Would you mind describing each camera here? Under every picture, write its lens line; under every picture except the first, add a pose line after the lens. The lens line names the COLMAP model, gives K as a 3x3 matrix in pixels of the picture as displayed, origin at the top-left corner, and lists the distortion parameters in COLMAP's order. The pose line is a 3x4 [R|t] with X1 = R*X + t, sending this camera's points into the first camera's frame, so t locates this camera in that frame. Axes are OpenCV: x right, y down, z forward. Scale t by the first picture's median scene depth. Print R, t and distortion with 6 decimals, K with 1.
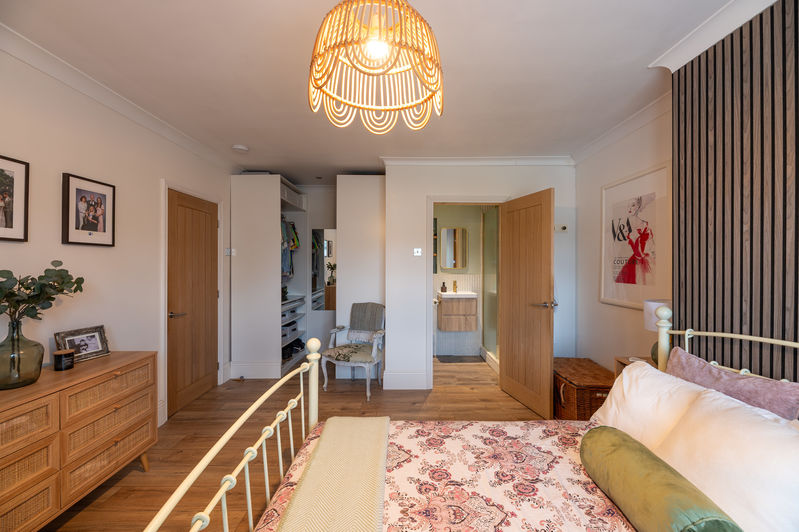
lens RADIAL K [[326.9, 0, 399.5], [0, 326.9, 266.0], [0, 0, 1]] dist [-0.001330, -0.000197]
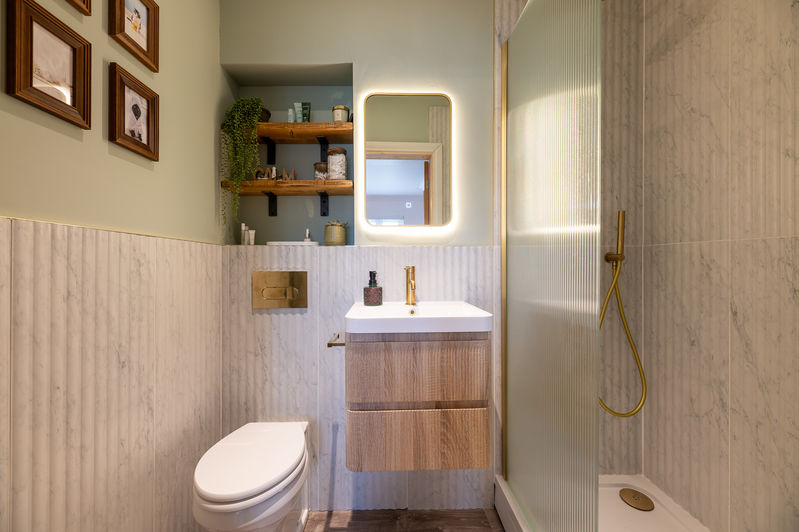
lens RADIAL K [[326.9, 0, 399.5], [0, 326.9, 266.0], [0, 0, 1]] dist [-0.001330, -0.000197]
pose [[0.999476, -0.003954, 0.032115, 0.150929], [0.004086, 0.999983, -0.004048, 0.045995], [-0.032099, 0.004177, 0.999476, 0.705759]]
